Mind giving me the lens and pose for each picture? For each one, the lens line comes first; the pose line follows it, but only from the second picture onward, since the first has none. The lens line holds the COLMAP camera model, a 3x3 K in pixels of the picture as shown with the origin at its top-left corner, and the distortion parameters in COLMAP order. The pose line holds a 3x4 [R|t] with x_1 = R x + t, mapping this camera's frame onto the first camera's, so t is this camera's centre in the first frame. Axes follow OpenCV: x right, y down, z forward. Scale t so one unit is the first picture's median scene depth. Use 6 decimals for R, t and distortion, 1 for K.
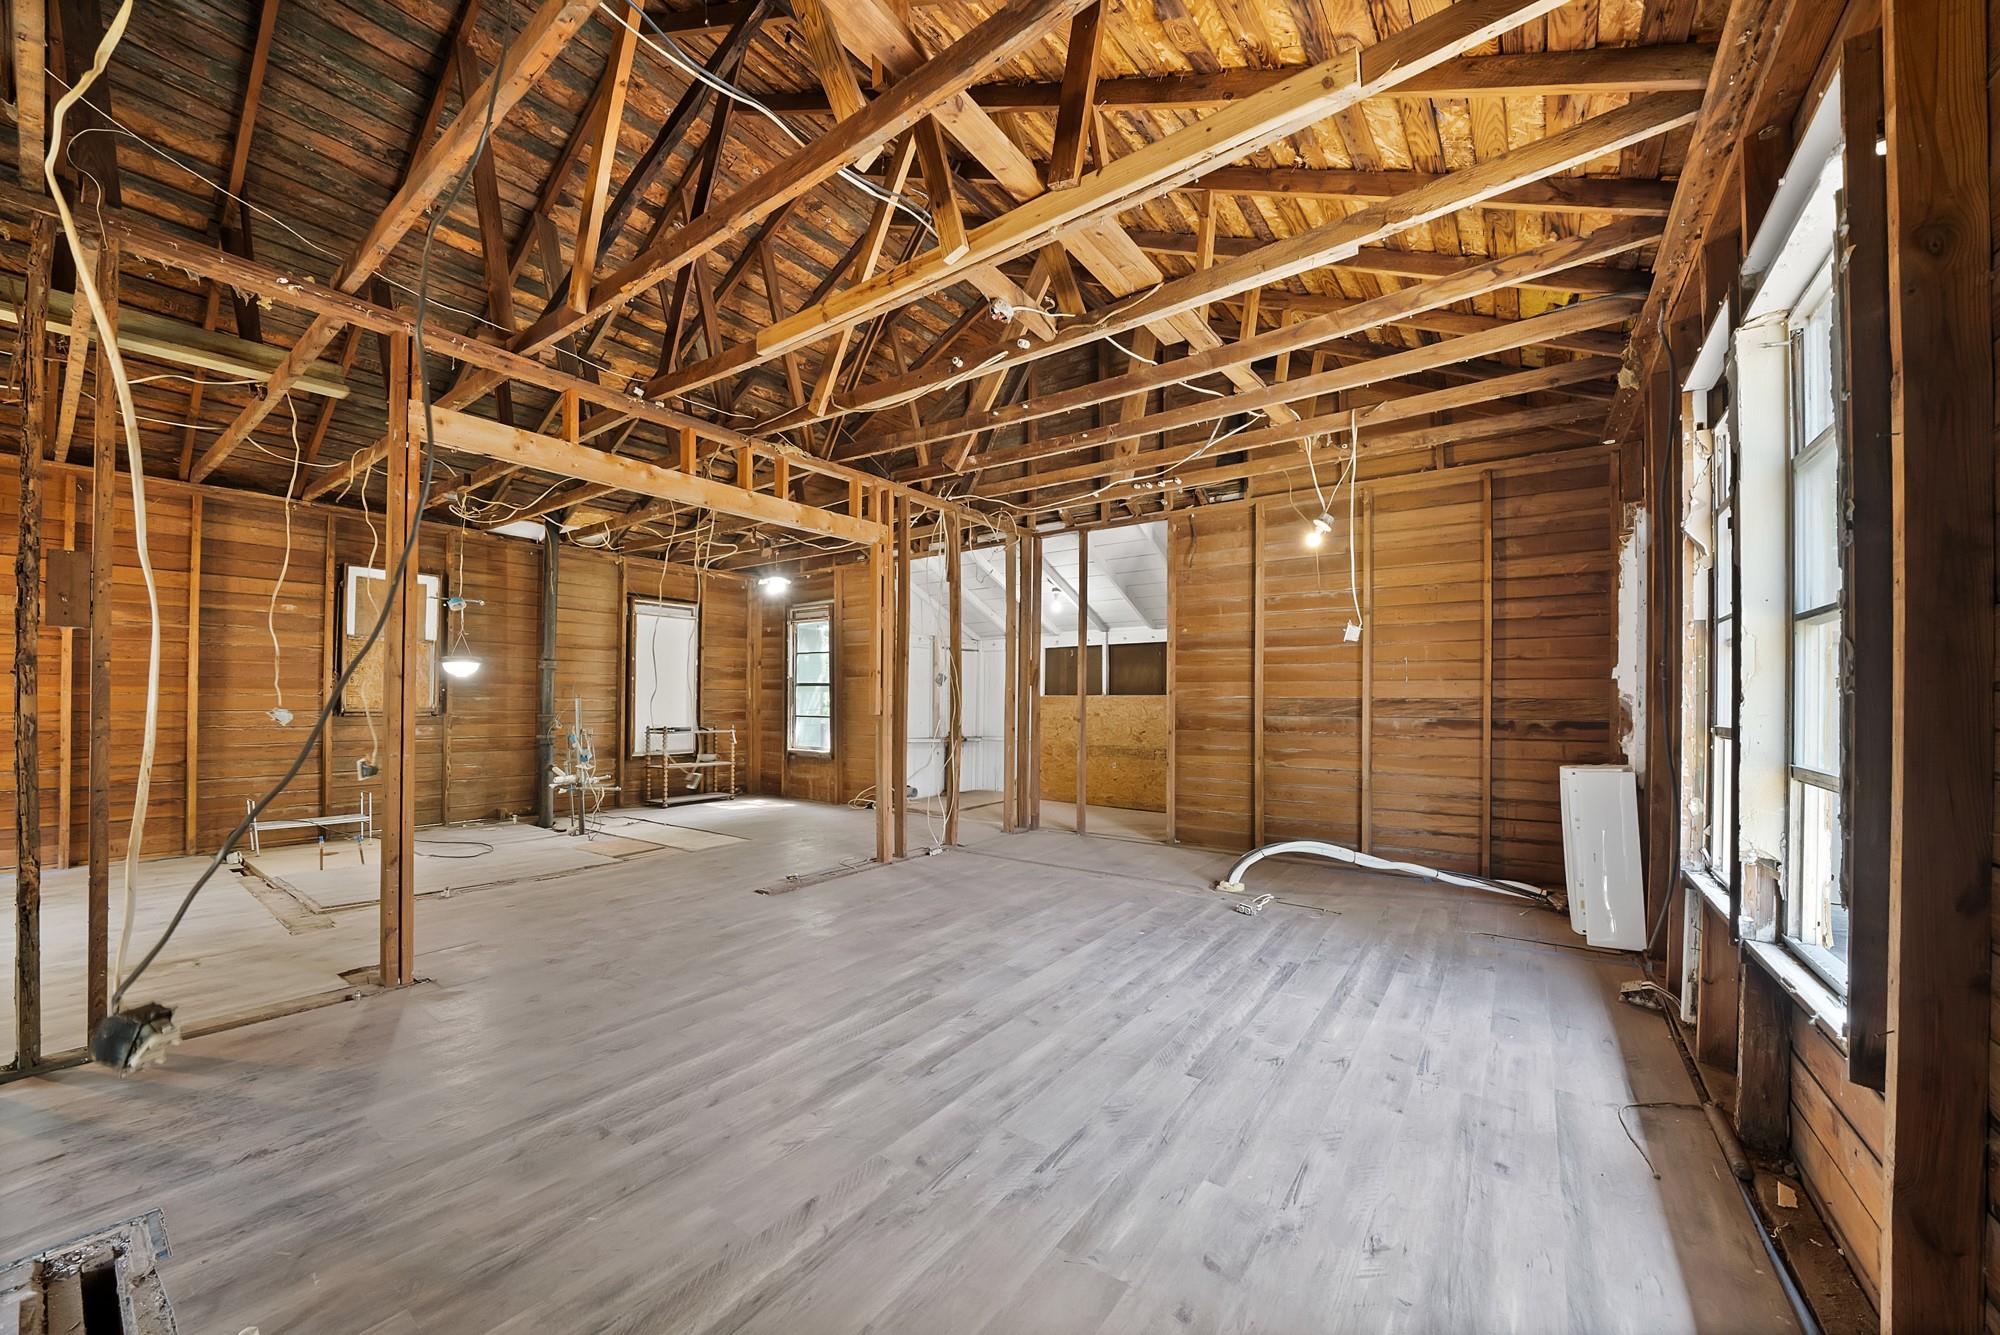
lens RADIAL K [[716.2, 0, 997.3], [0, 716.2, 693.1], [0, 0, 1]] dist [-0.015269, -0.000032]
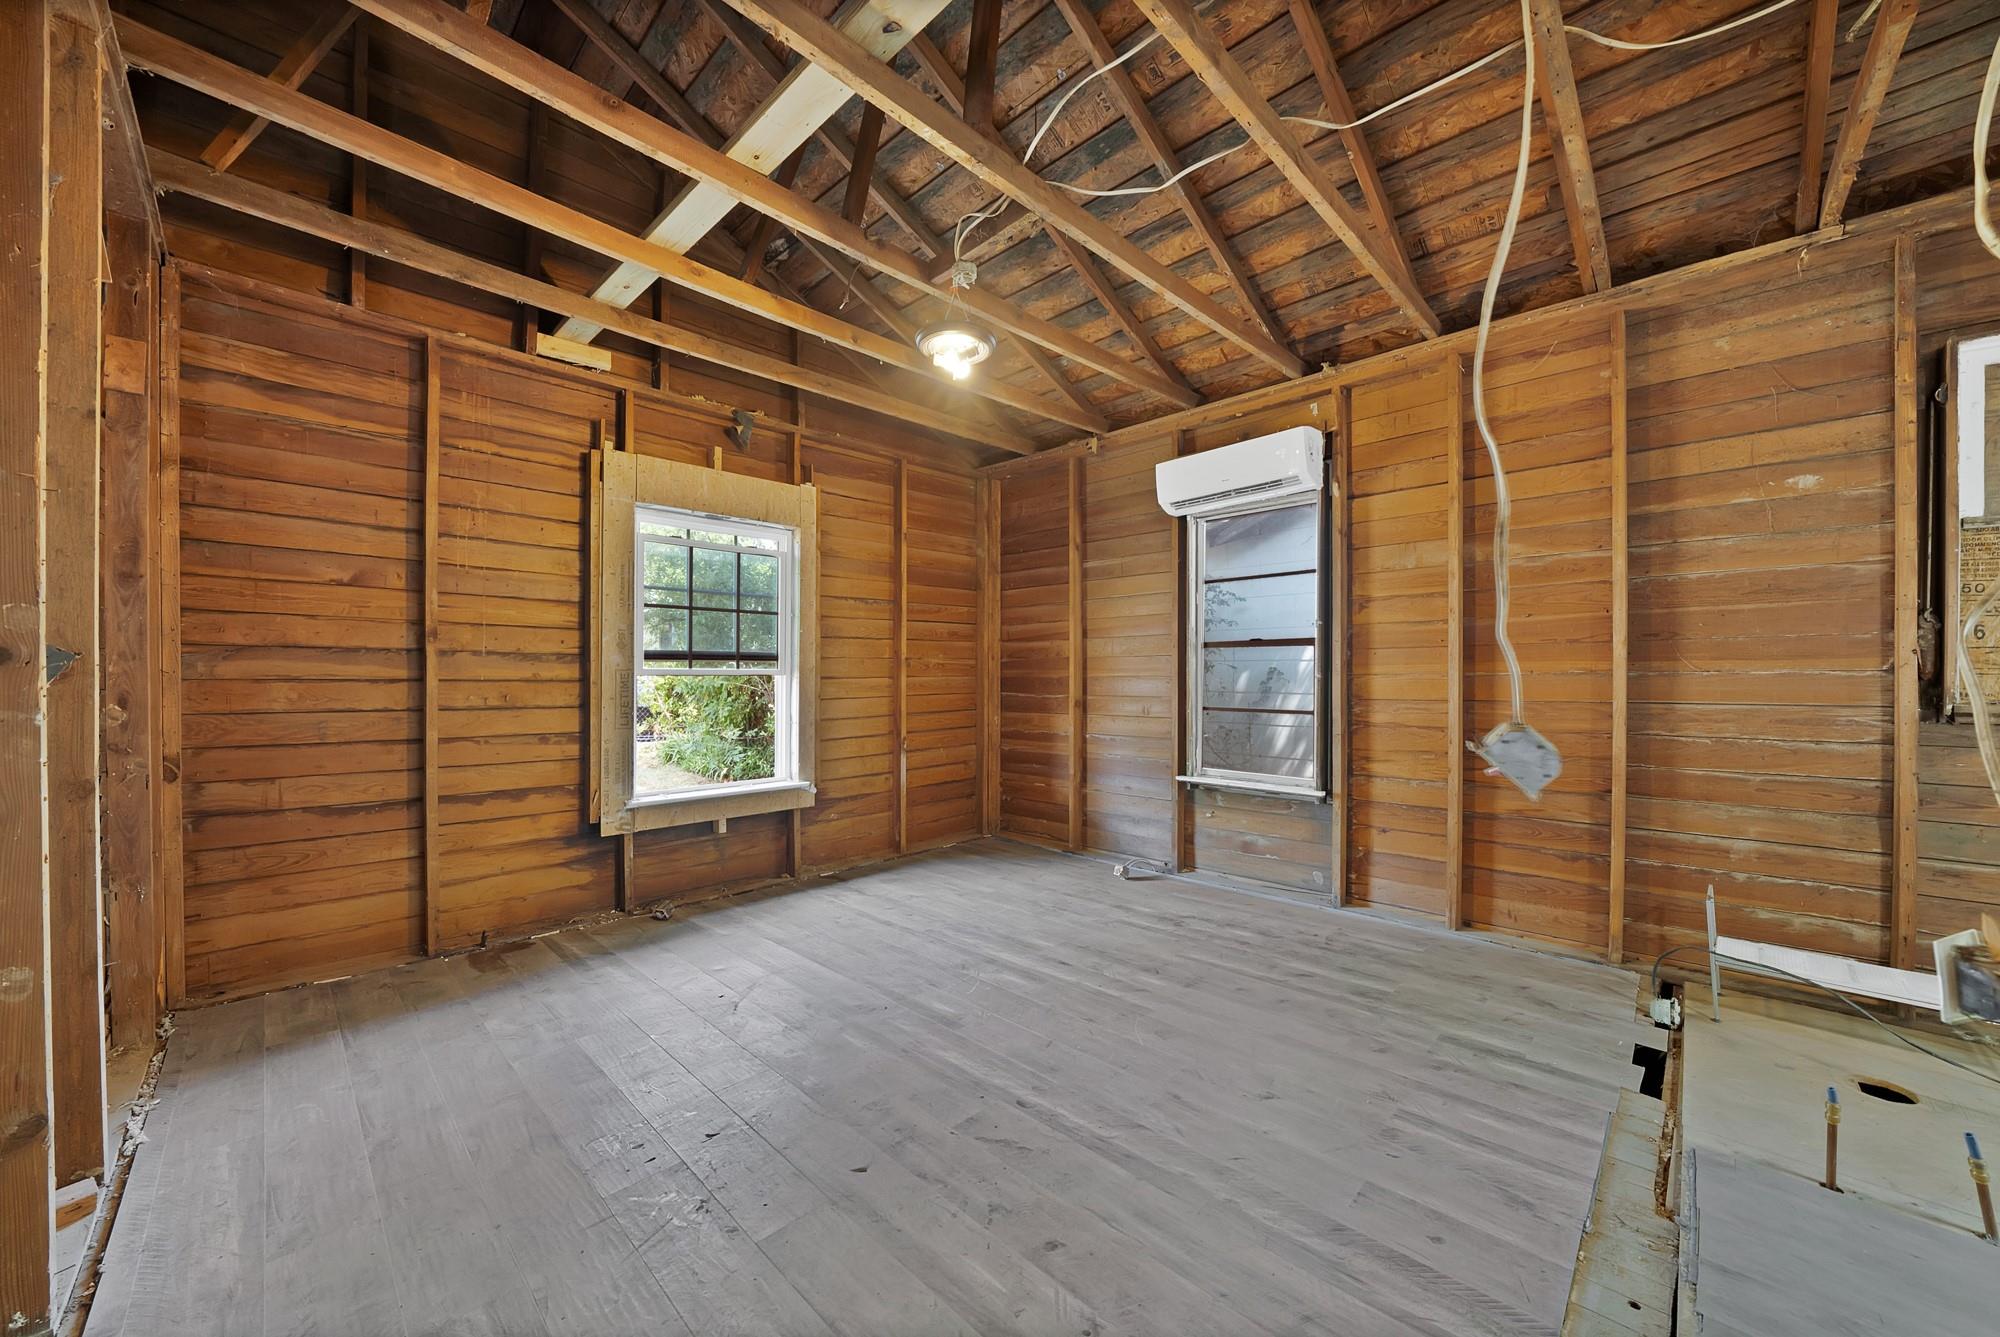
lens RADIAL K [[719.0, 0, 1004.3], [0, 719.0, 683.6], [0, 0, 1]] dist [-0.013188, 0.000106]
pose [[-0.126505, -0.001887, -0.991964, -0.538883], [0.007753, 0.999966, -0.002891, 0.007788], [0.991936, -0.008056, -0.126486, 0.604058]]
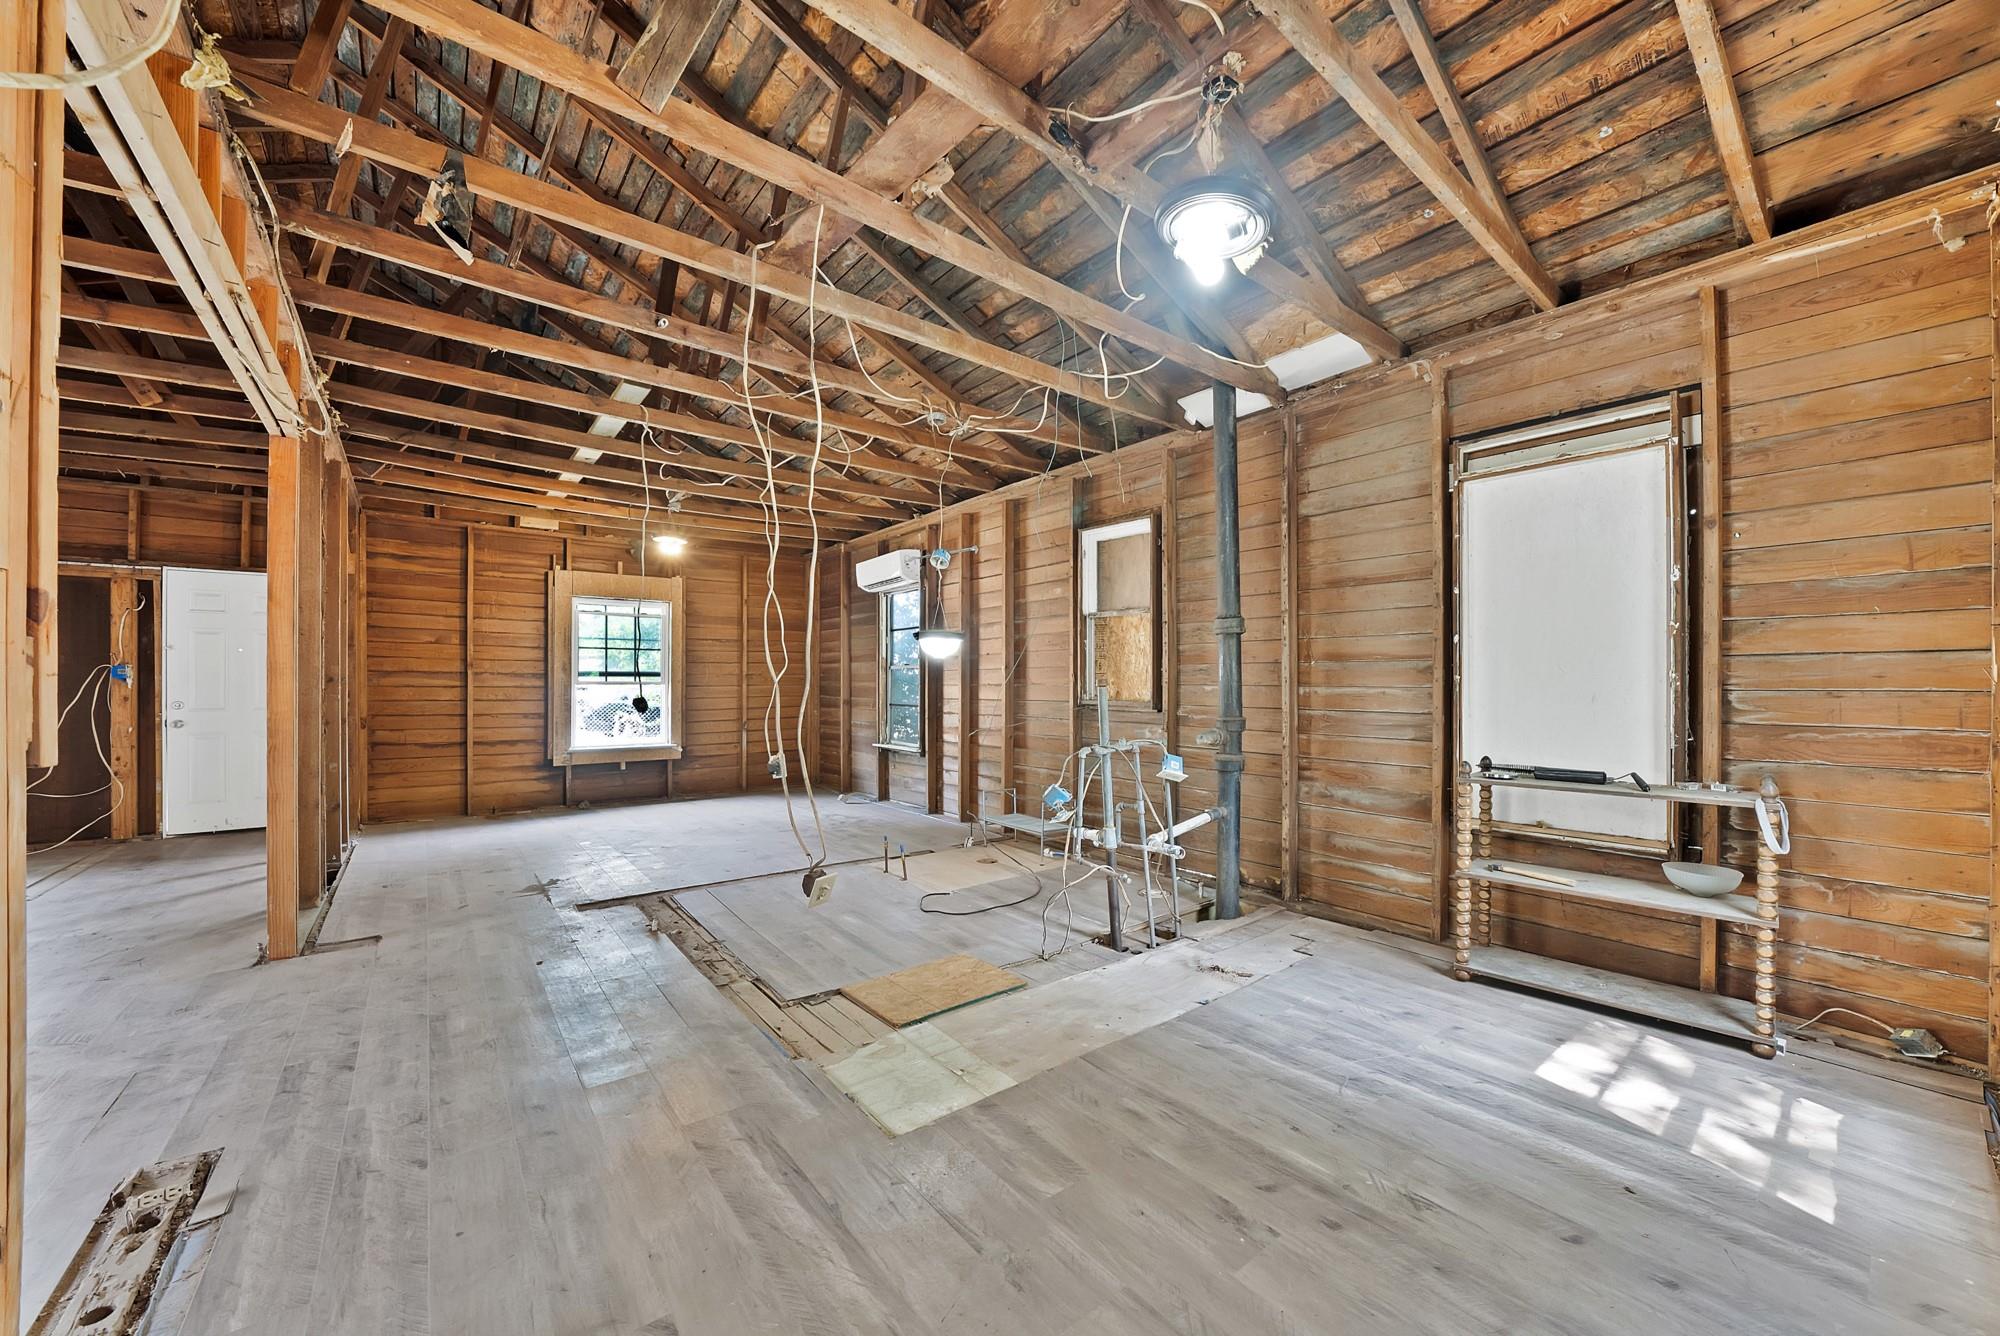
lens RADIAL K [[716.2, 0, 997.3], [0, 716.2, 693.6], [0, 0, 1]] dist [-0.015269, -0.000032]
pose [[-0.254103, -0.001029, -0.967177, -0.075716], [0.003078, 0.999994, -0.001873, 0.017625], [0.967172, -0.003453, -0.254098, 1.295917]]
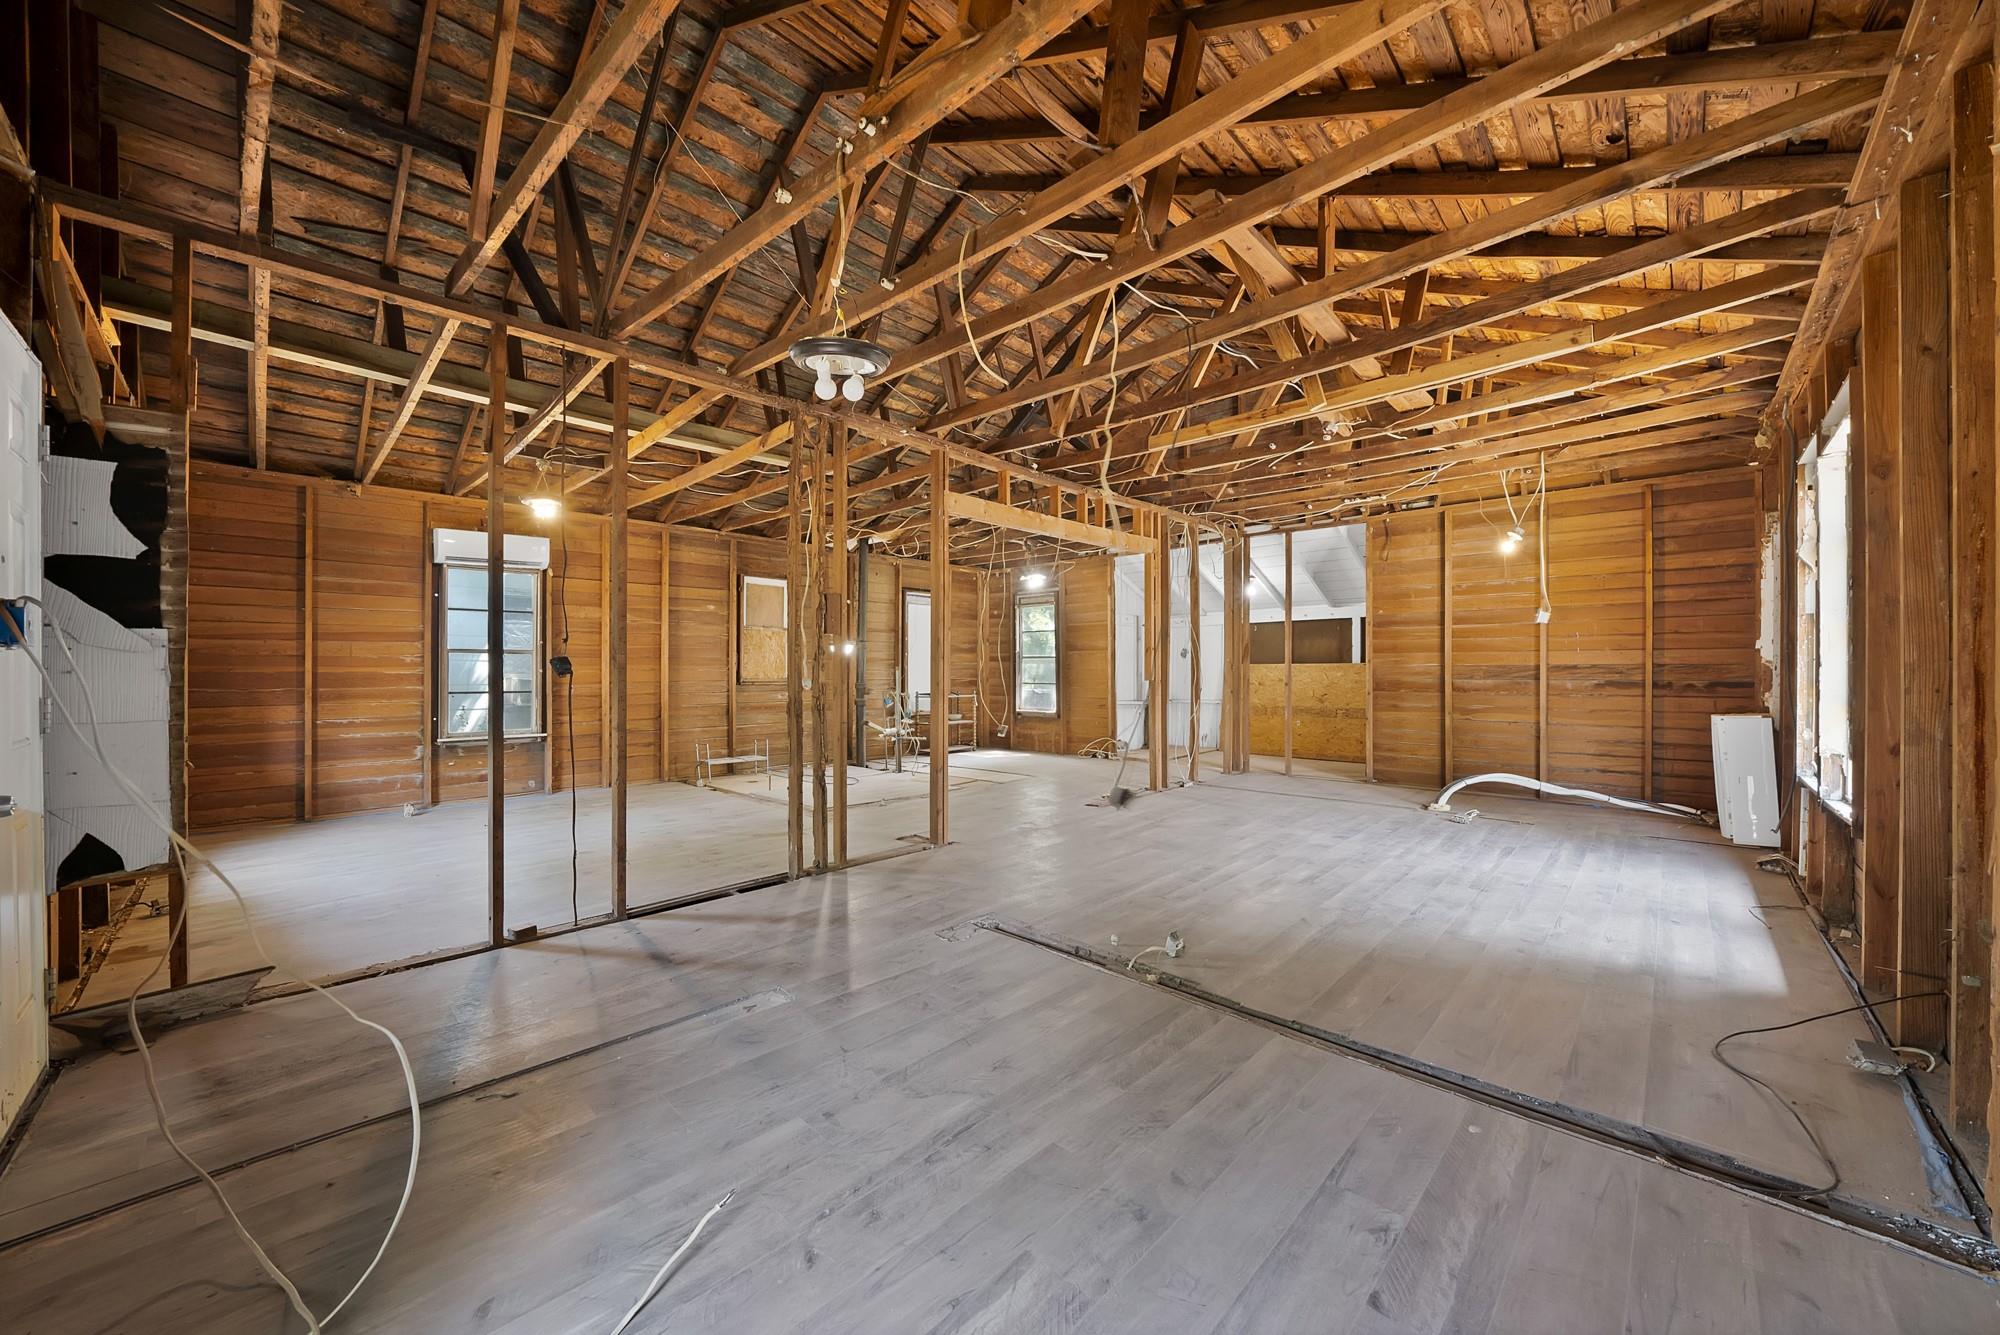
lens RADIAL K [[713.1, 0, 1000.0], [0, 713.1, 667.5], [0, 0, 1]] dist [-0.016717, 0.000081]
pose [[0.992103, -0.009088, -0.125099, -0.289220], [0.010084, 0.999922, 0.007330, -0.007287], [0.125023, -0.008533, 0.992117, -0.371950]]
